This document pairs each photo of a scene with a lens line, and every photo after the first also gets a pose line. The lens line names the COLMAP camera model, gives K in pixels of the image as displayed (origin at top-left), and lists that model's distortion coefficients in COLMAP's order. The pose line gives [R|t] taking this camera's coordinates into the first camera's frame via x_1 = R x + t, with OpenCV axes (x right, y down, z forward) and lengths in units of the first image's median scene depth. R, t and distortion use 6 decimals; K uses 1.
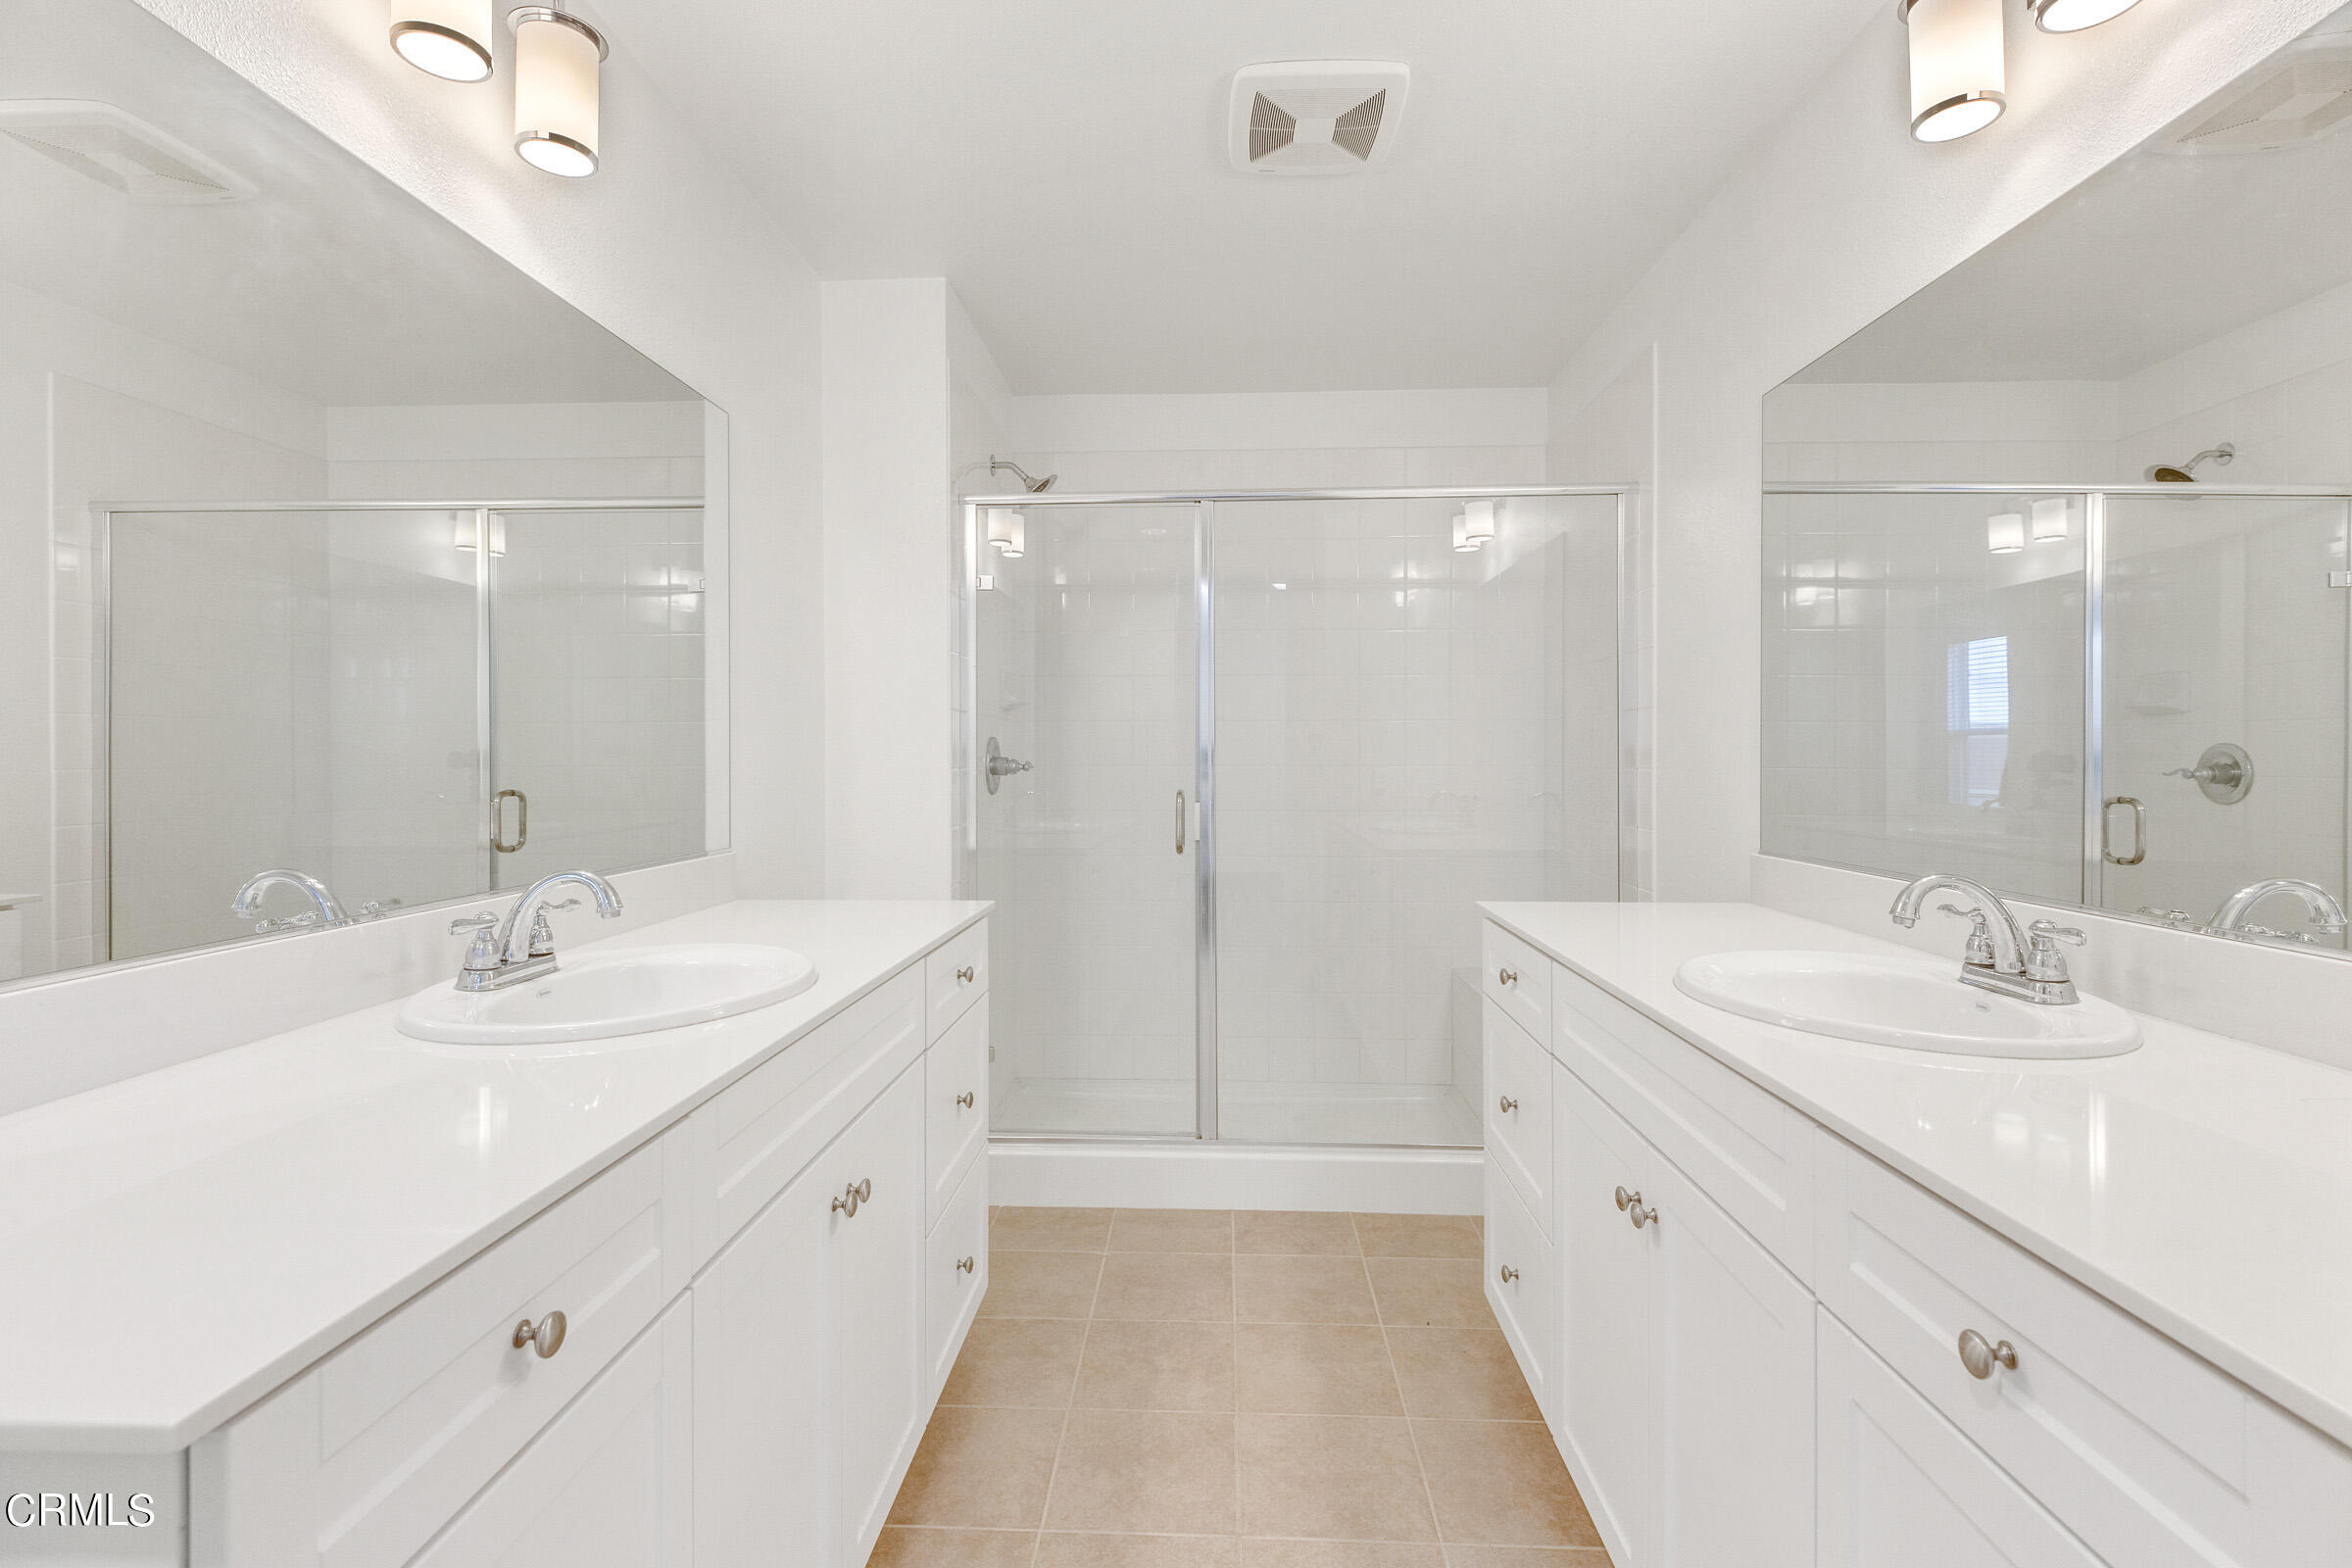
lens RADIAL K [[1155.6, 0, 1190.3], [0, 1155.6, 747.5], [0, 0, 1]] dist [-0.000686, -0.003101]
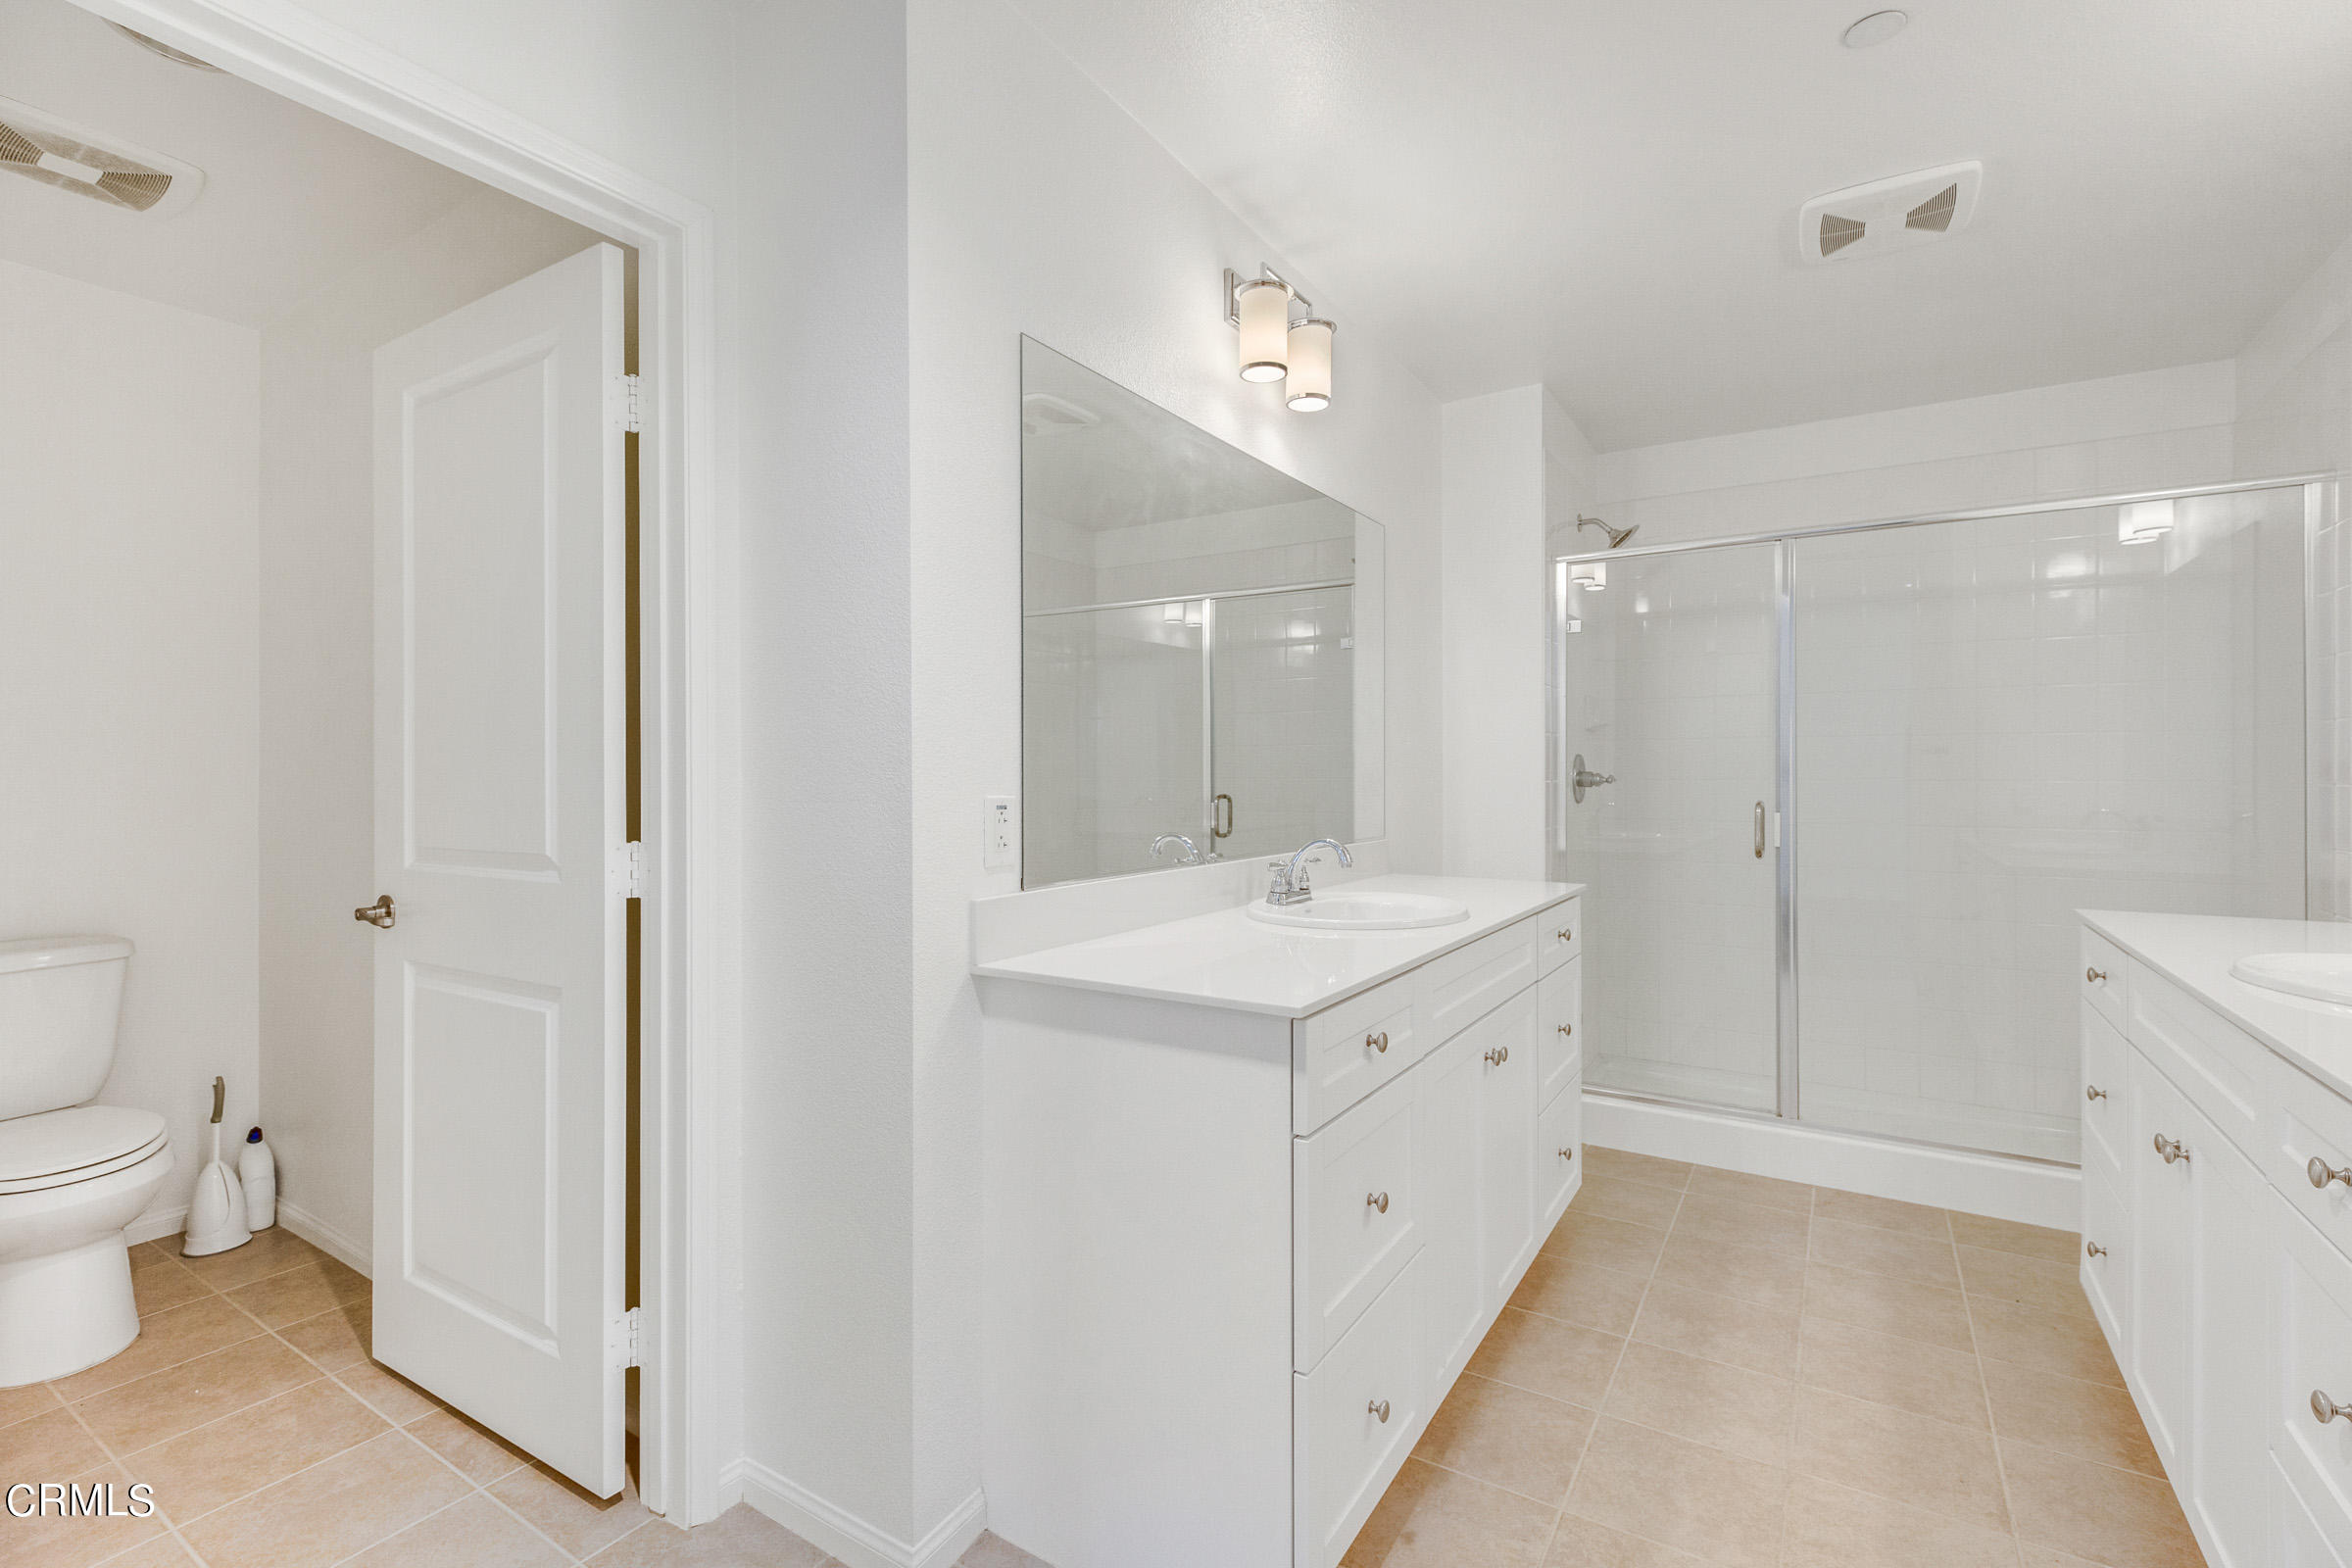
lens RADIAL K [[1069.5, 0, 1161.0], [0, 1069.5, 769.8], [0, 0, 1]] dist [0.009125, -0.004172]
pose [[0.861157, 0.001015, -0.508339, 0.029377], [0.002138, 0.999982, 0.005619, -0.001292], [0.508335, -0.005925, 0.861139, -0.277257]]
